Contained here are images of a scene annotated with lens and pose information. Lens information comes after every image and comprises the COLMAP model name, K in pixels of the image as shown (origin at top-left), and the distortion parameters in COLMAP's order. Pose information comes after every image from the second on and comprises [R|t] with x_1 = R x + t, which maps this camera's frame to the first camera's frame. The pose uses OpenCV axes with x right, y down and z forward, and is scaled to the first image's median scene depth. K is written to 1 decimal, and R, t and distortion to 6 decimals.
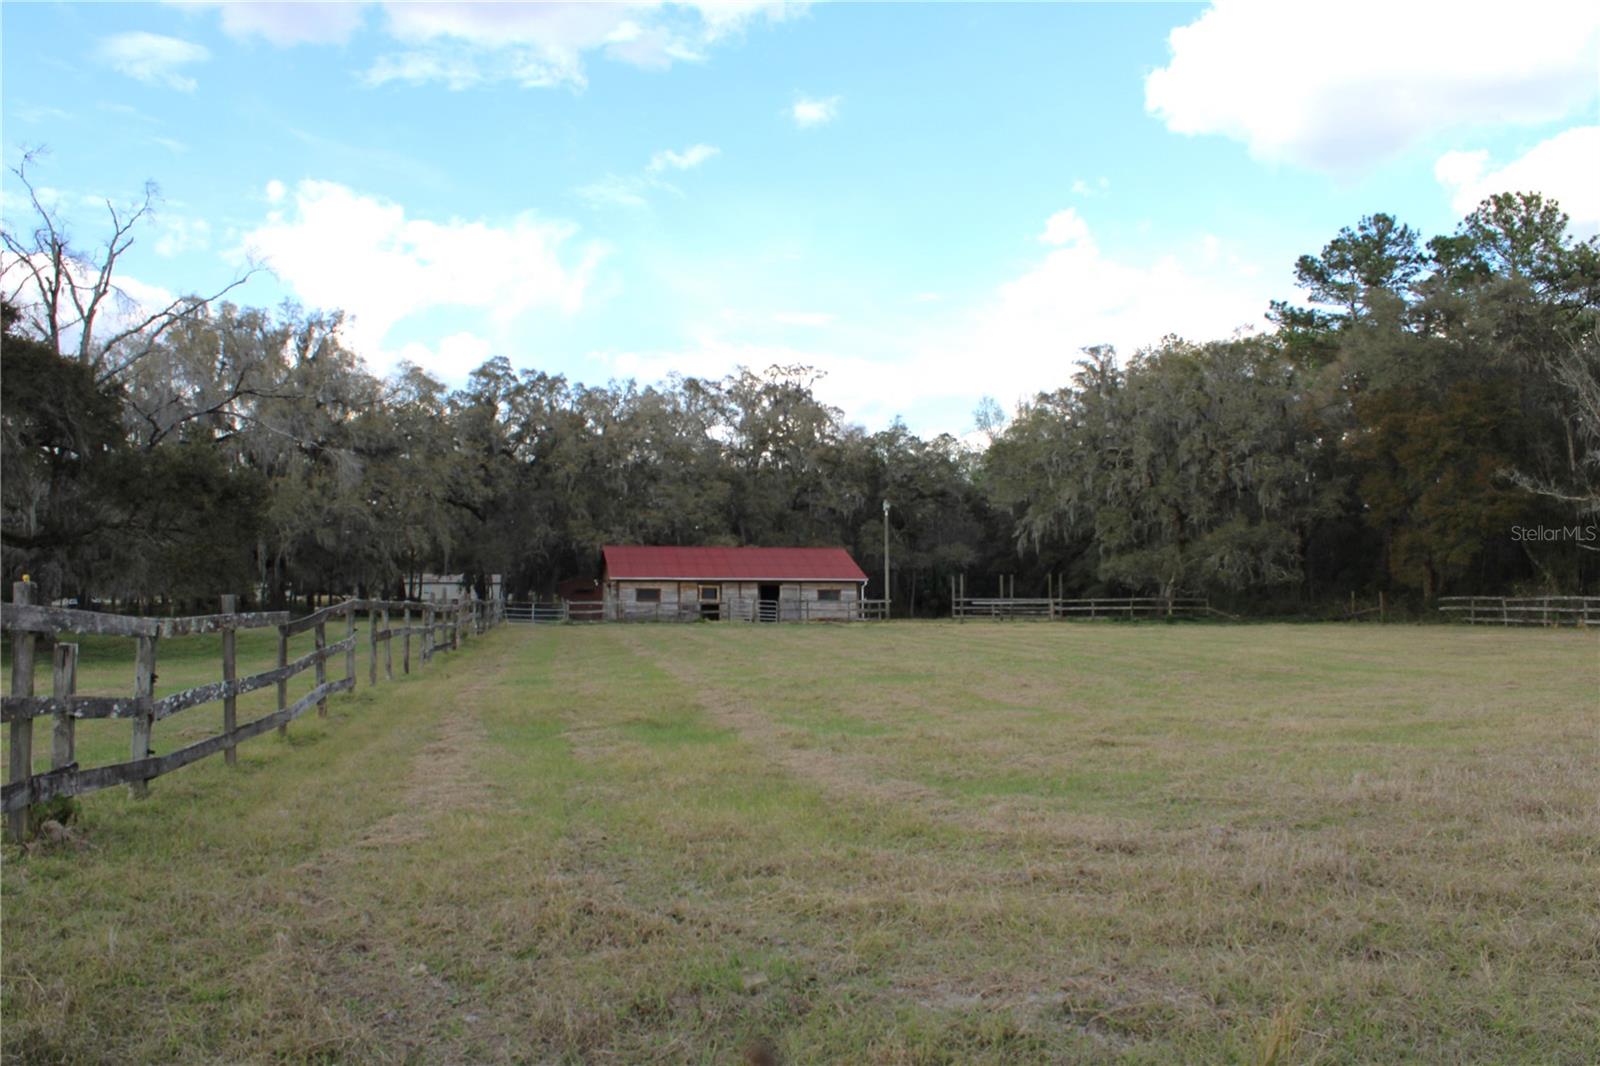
lens RADIAL K [[1345.5, 0, 807.7], [0, 1345.5, 538.1], [0, 0, 1]] dist [-0.168621, 0.153228]
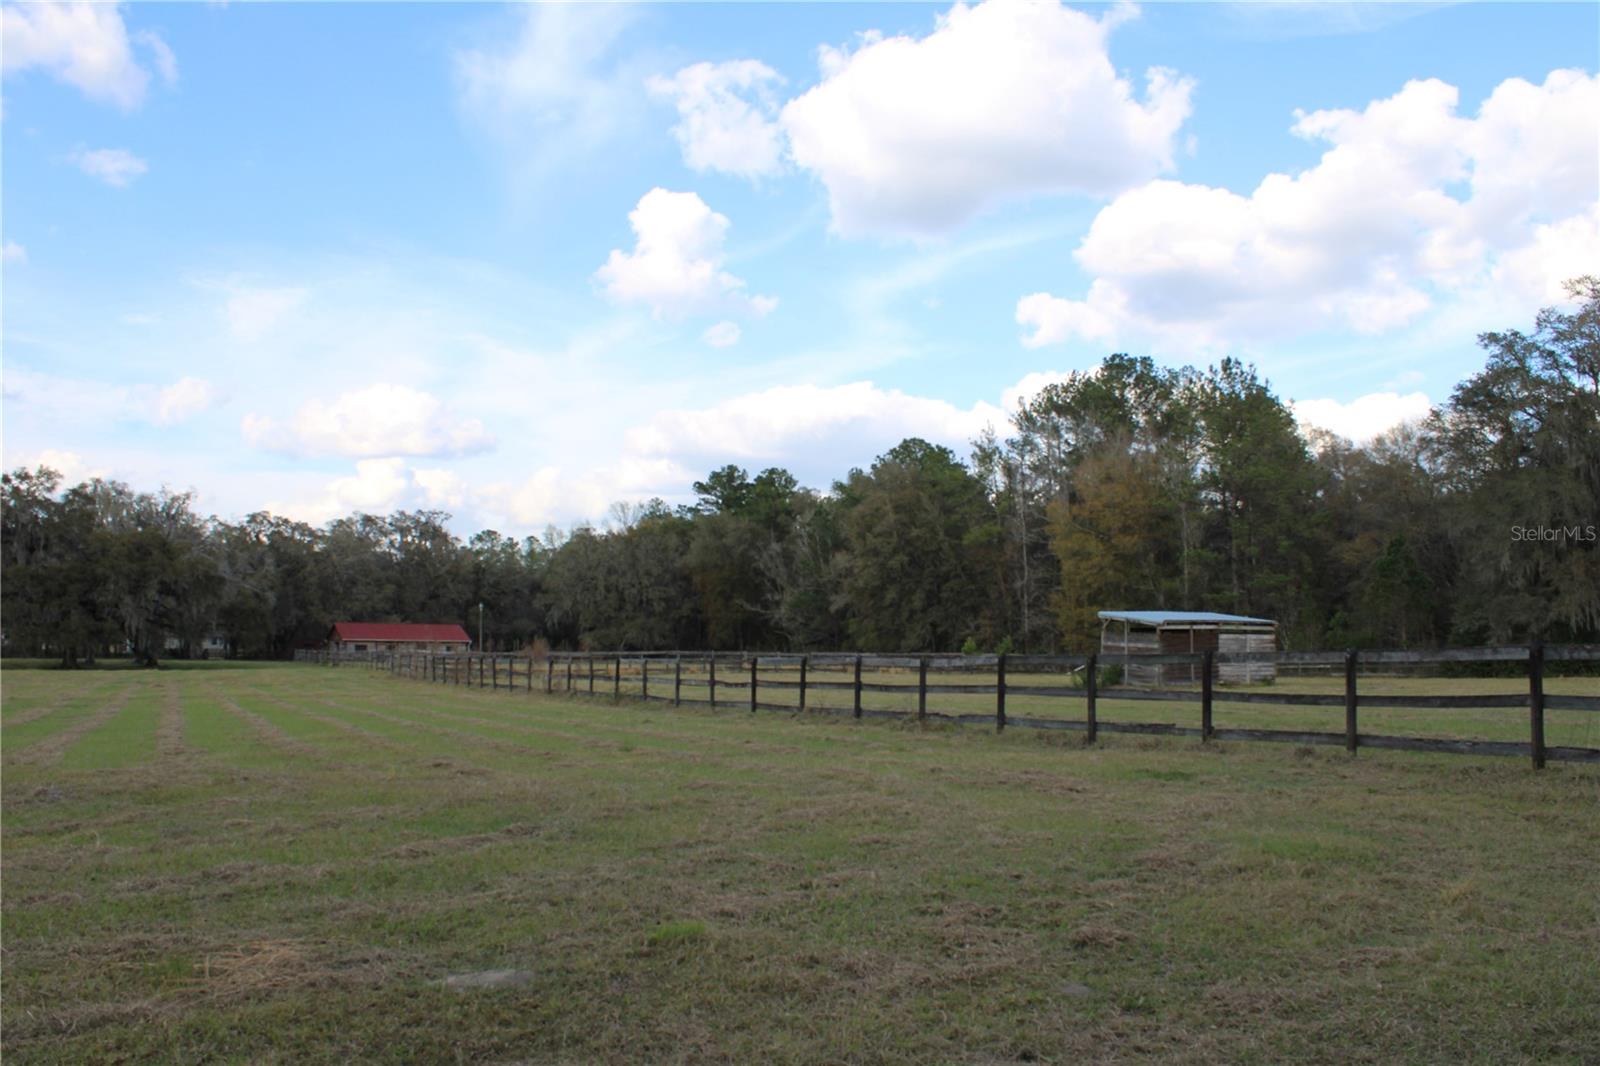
lens RADIAL K [[1345.5, 0, 807.7], [0, 1345.5, 538.1], [0, 0, 1]] dist [-0.168621, 0.153228]
pose [[0.959655, 0.024343, 0.280125, -0.029722], [-0.013619, 0.999100, -0.040166, -0.043938], [-0.280850, 0.034730, 0.959123, -0.926481]]
